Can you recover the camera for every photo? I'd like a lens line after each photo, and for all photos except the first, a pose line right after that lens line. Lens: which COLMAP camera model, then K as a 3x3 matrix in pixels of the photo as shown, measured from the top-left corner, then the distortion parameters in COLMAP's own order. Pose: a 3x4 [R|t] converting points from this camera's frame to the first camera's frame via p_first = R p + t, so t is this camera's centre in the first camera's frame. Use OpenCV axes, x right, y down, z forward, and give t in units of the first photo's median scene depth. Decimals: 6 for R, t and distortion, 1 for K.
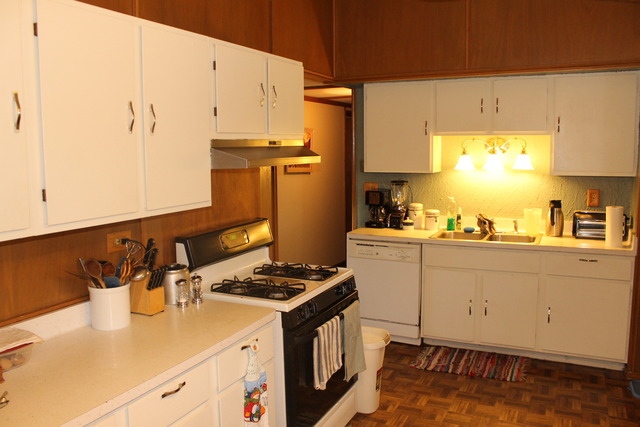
lens RADIAL K [[533.1, 0, 320.2], [0, 533.1, 210.5], [0, 0, 1]] dist [-0.059542, 0.036226]
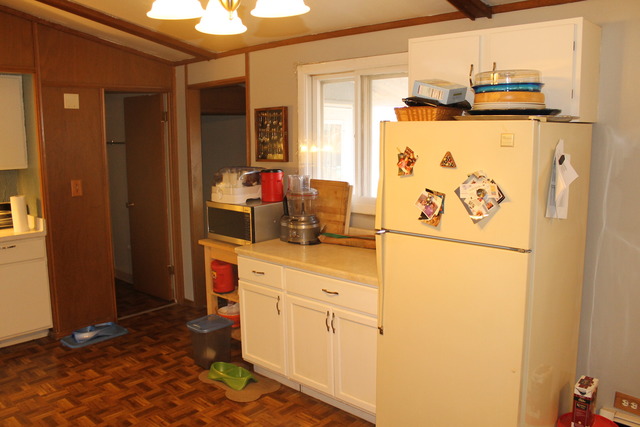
lens RADIAL K [[533.1, 0, 318.6], [0, 533.1, 212.3], [0, 0, 1]] dist [-0.059542, 0.036226]
pose [[0.293210, -0.122397, 0.948181, -0.327462], [0.112940, 0.989261, 0.092775, -0.005205], [-0.949354, 0.079885, 0.303884, 0.054665]]
